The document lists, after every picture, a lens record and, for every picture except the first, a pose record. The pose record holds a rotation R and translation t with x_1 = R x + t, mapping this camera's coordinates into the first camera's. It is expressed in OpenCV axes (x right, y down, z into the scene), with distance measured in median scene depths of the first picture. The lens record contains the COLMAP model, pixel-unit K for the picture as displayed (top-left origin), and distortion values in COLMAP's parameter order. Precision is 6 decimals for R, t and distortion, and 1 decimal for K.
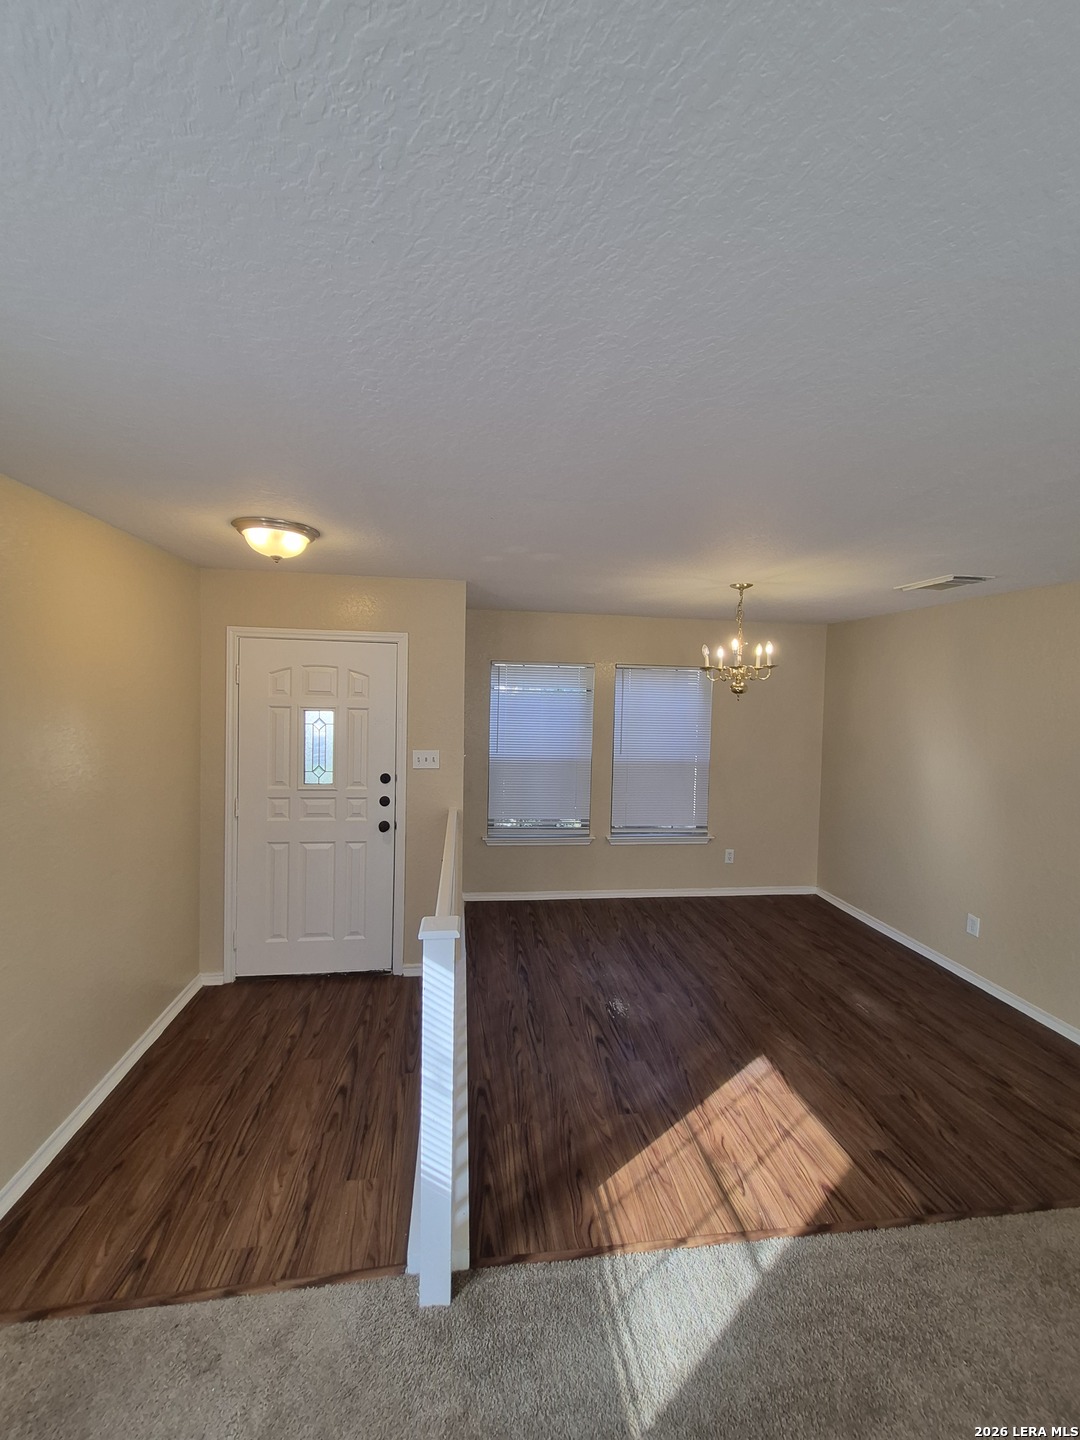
lens RADIAL K [[563.3, 0, 533.1], [0, 563.3, 713.2], [0, 0, 1]] dist [0.008114, -0.004151]
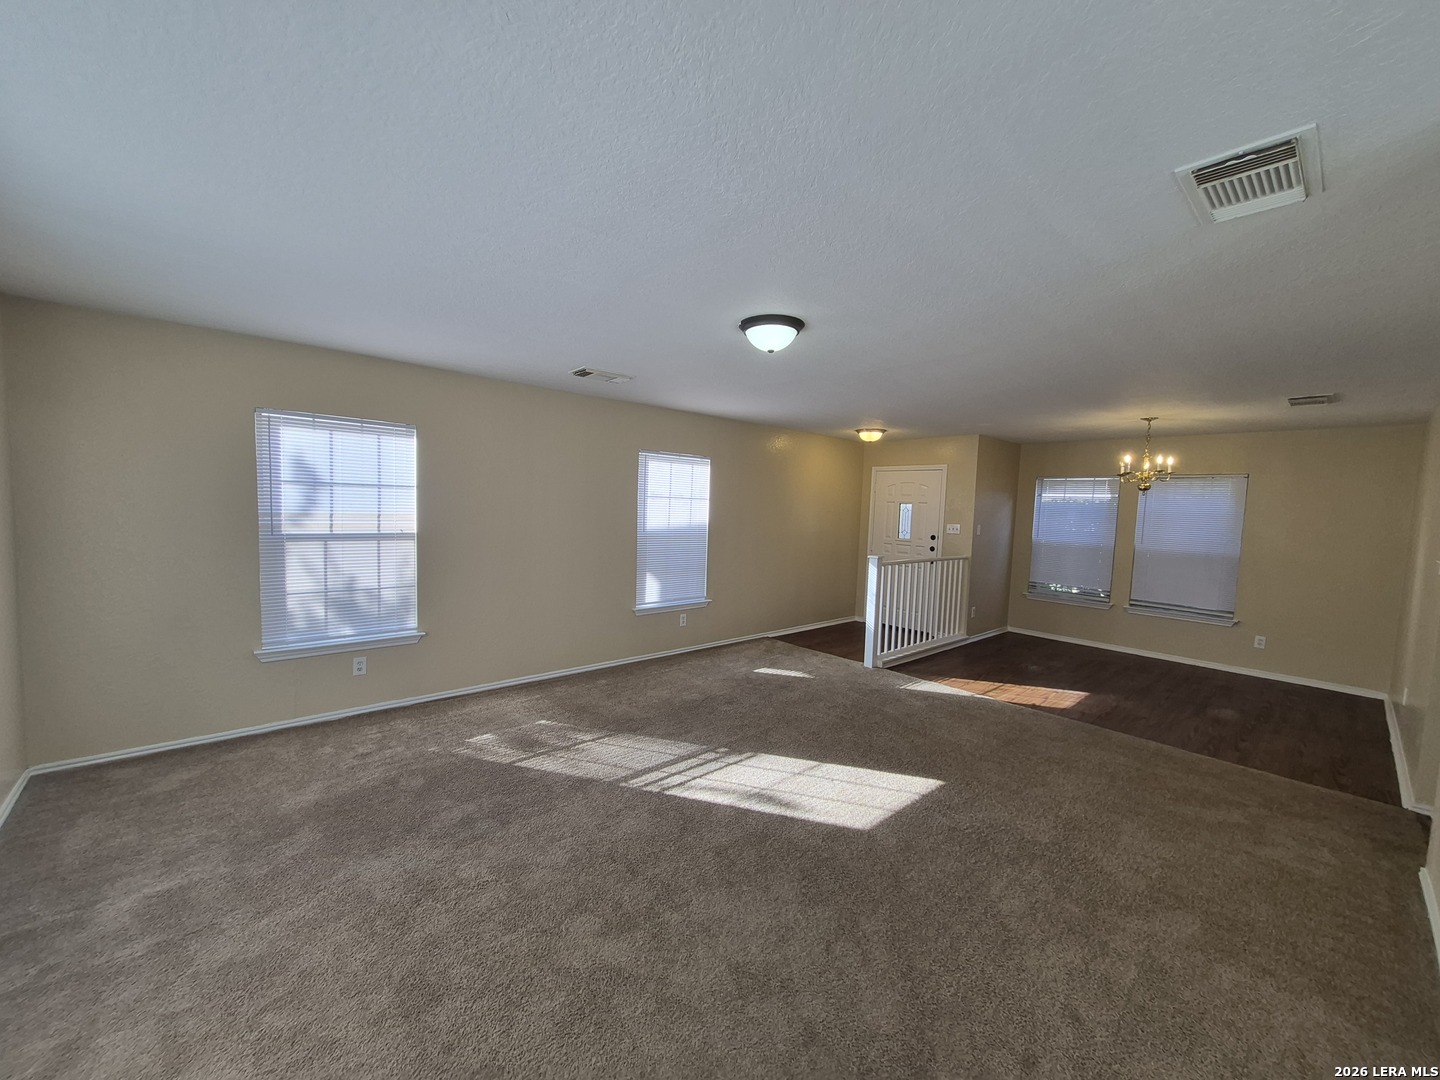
lens RADIAL K [[563.3, 0, 709.9], [0, 563.3, 541.9], [0, 0, 1]] dist [0.008114, -0.004151]
pose [[0.567204, 0.050069, -0.822054, 0.942407], [-0.052417, 0.998321, 0.024637, 0.123585], [0.821908, 0.029115, 0.568876, -0.799728]]
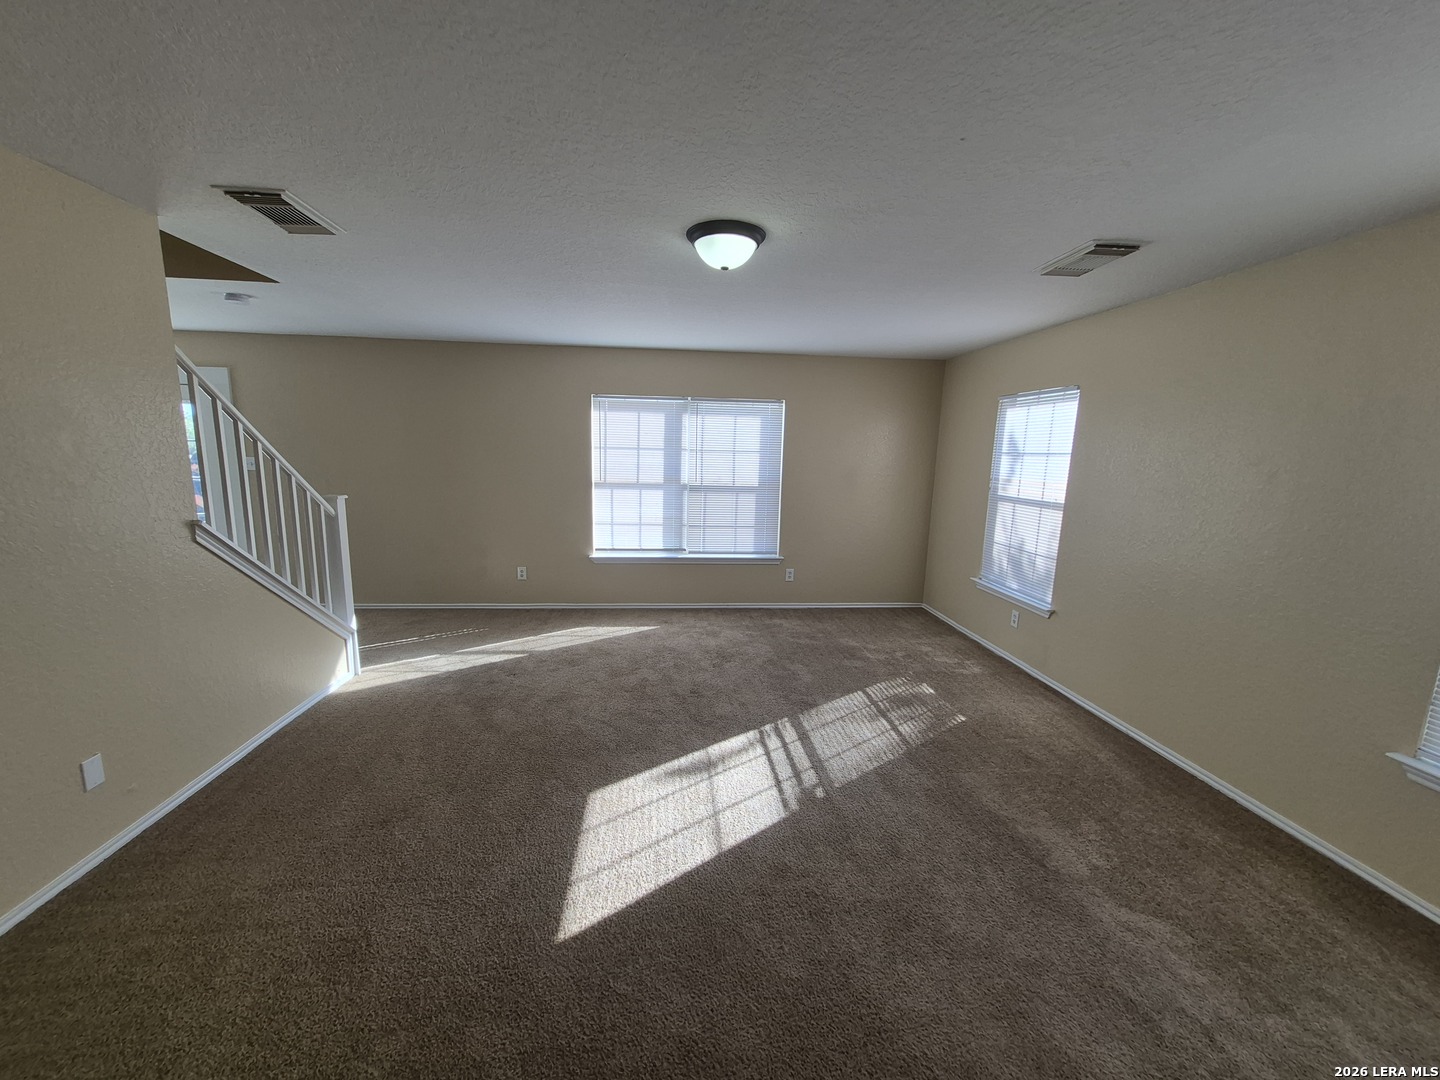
lens RADIAL K [[566.7, 0, 710.1], [0, 566.7, 552.8], [0, 0, 1]] dist [0.004334, -0.000155]
pose [[-0.998156, -0.052304, 0.030800, 0.286940], [-0.044371, 0.974997, 0.217743, 0.049217], [-0.041419, 0.215974, -0.975520, 0.469558]]
